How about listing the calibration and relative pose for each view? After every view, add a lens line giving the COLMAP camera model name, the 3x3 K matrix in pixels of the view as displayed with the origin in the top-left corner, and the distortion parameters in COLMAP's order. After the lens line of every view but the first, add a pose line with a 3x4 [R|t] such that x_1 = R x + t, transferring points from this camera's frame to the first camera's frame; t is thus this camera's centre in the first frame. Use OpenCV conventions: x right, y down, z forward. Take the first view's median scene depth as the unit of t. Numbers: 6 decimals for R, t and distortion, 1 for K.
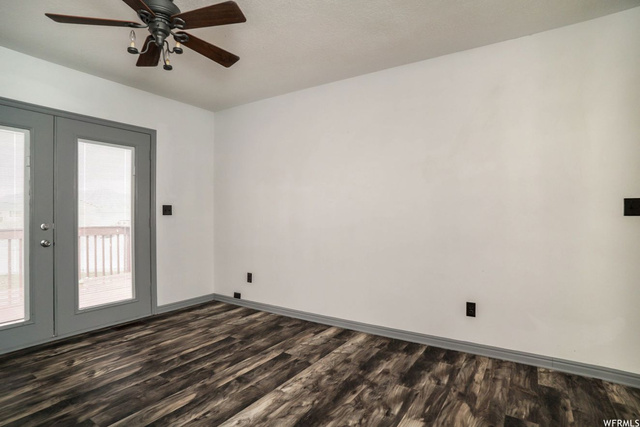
lens RADIAL K [[334.2, 0, 317.9], [0, 334.2, 214.9], [0, 0, 1]] dist [-0.057750, 0.022911]
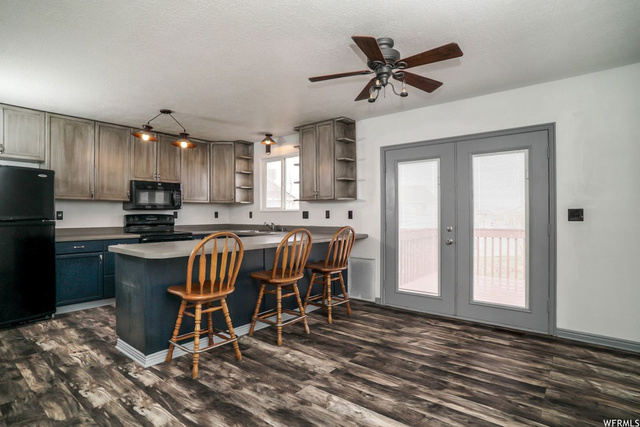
lens RADIAL K [[334.2, 0, 317.0], [0, 334.2, 213.0], [0, 0, 1]] dist [-0.057750, 0.022911]
pose [[-0.109829, -0.004916, -0.993938, 0.614693], [0.002274, 0.999984, -0.005198, -0.024660], [0.993948, -0.002831, -0.109816, 0.688101]]
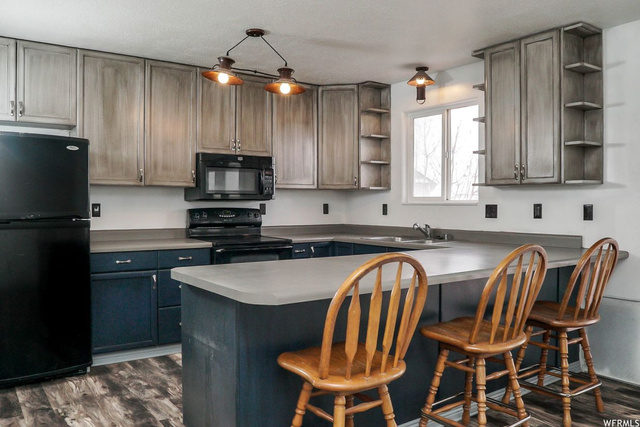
lens RADIAL K [[503.6, 0, 312.2], [0, 503.6, 211.6], [0, 0, 1]] dist [-0.077327, -0.001669]
pose [[-0.364519, 0.011996, -0.931119, 0.349496], [-0.002340, 0.999902, 0.013799, -0.044373], [0.931193, 0.007209, -0.364455, 0.437475]]
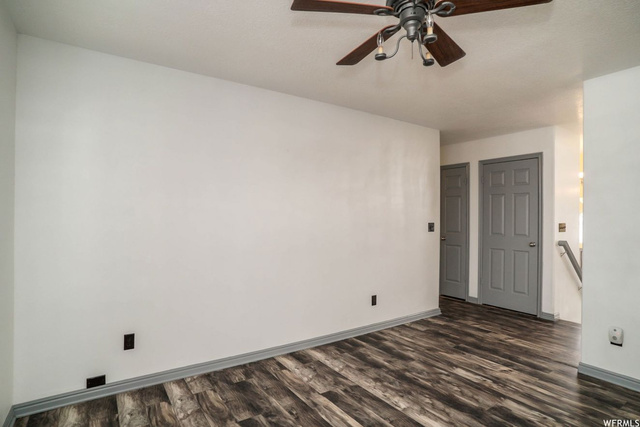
lens RADIAL K [[334.2, 0, 316.5], [0, 334.2, 217.5], [0, 0, 1]] dist [-0.057750, 0.022911]
pose [[0.398216, 0.000967, 0.917291, -0.999747], [-0.002811, 0.999996, 0.000166, -0.072682], [-0.917288, -0.002644, 0.398217, 0.695488]]
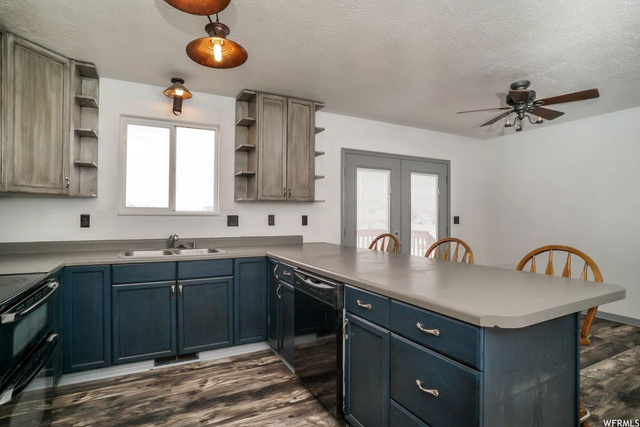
lens RADIAL K [[334.2, 0, 316.5], [0, 334.2, 212.9], [0, 0, 1]] dist [-0.057750, 0.022911]
pose [[0.871354, -0.003975, -0.490638, -0.445056], [-0.001138, 0.999948, -0.010122, -0.042923], [0.490653, 0.009378, 0.871305, -0.633674]]
